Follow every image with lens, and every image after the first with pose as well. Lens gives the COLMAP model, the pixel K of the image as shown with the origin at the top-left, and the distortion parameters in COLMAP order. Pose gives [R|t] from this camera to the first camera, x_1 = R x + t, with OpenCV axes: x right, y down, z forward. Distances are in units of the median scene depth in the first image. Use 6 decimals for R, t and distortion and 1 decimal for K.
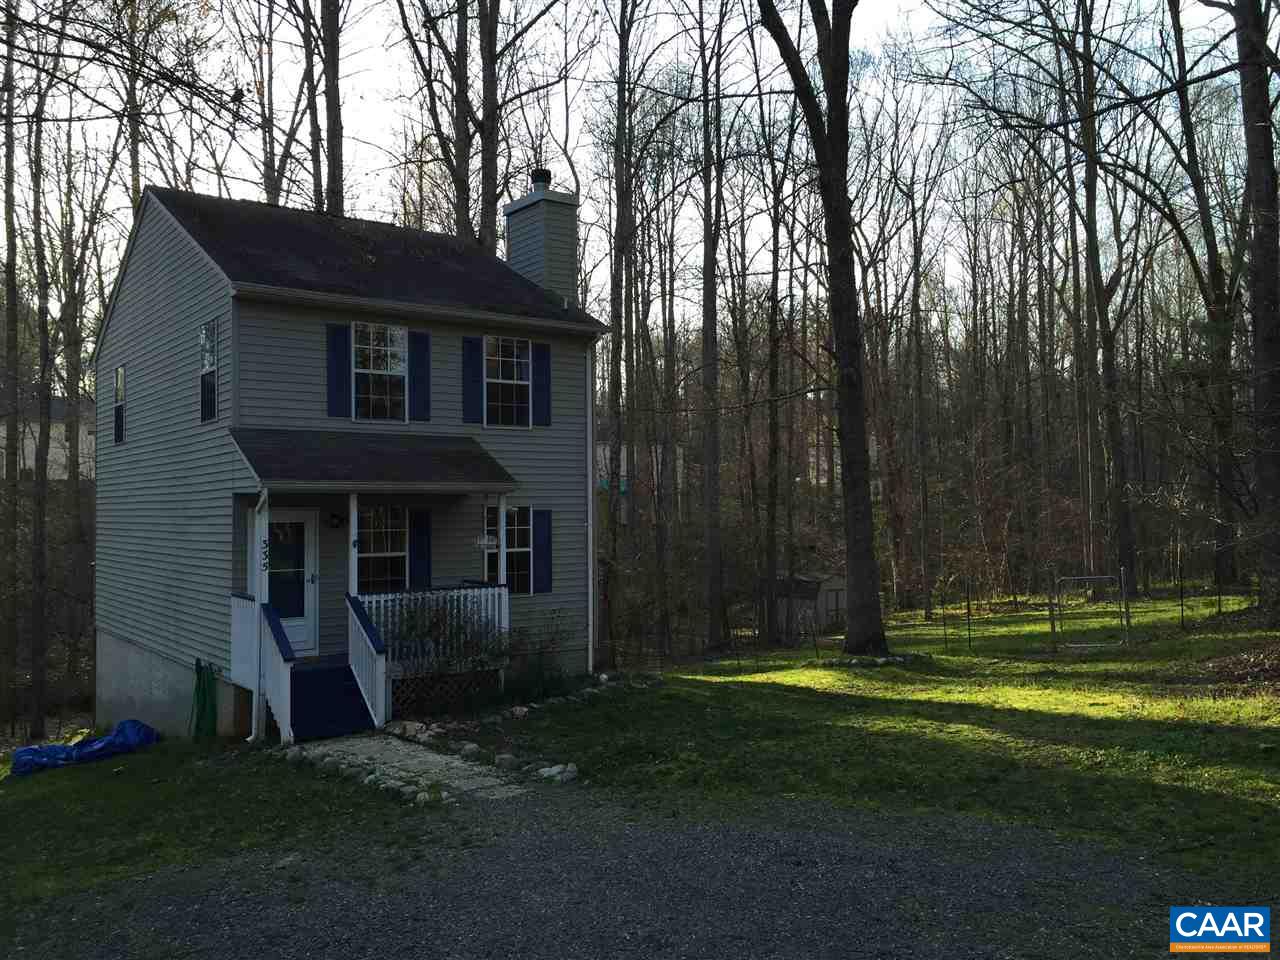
lens RADIAL K [[1089.8, 0, 618.2], [0, 1089.8, 480.3], [0, 0, 1]] dist [0.053007, -0.000868]
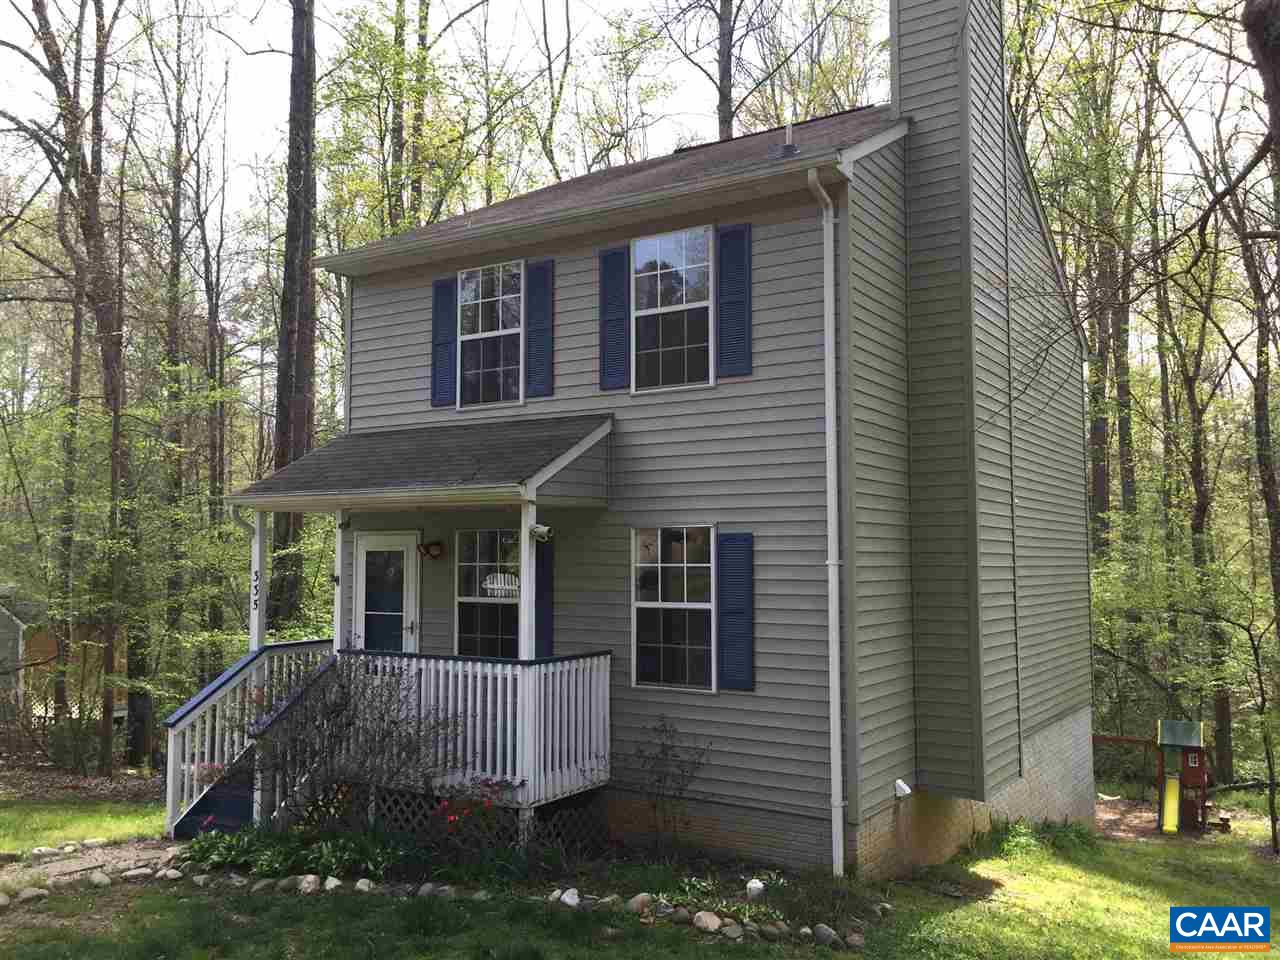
lens RADIAL K [[1089.8, 0, 618.2], [0, 1089.8, 480.3], [0, 0, 1]] dist [0.053007, -0.000868]
pose [[0.357658, -0.058647, -0.932009, 0.437527], [0.016383, 0.998267, -0.056529, 0.032480], [0.933709, 0.004949, 0.357999, 0.811312]]
